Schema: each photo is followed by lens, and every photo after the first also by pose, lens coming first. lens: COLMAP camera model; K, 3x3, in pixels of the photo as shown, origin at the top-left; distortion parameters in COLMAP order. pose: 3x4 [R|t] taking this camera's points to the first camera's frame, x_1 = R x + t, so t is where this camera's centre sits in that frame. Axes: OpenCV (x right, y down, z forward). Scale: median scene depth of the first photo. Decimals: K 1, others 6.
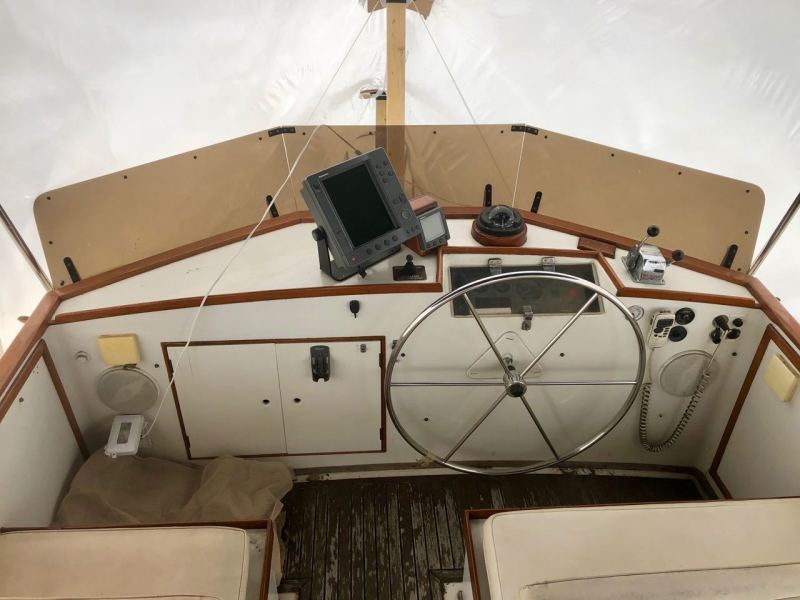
lens RADIAL K [[655.7, 0, 400.0], [0, 655.7, 300.0], [0, 0, 1]] dist [0.015253, -0.009502]
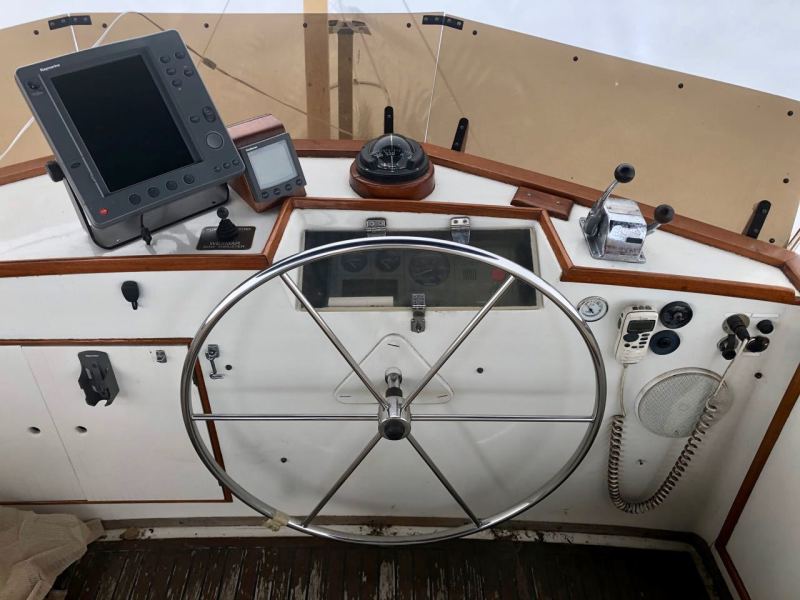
lens RADIAL K [[655.7, 0, 400.0], [0, 655.7, 300.0], [0, 0, 1]] dist [0.015253, -0.009502]
pose [[0.998559, 0.018575, -0.050354, 0.203967], [-0.016558, 0.999055, 0.040188, -0.009739], [0.051053, -0.039296, 0.997923, 0.370523]]
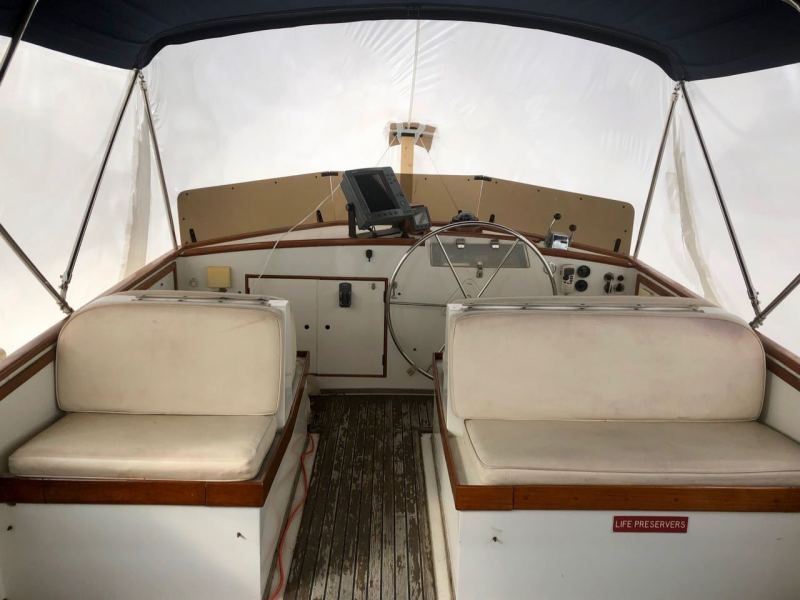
lens RADIAL K [[682.8, 0, 400.0], [0, 682.8, 300.0], [0, 0, 1]] dist [0.059922, -0.077492]
pose [[0.998938, 0.023185, -0.039826, 0.069944], [-0.035821, 0.934352, -0.354546, 0.662012], [0.028991, 0.355596, 0.934190, -0.478395]]
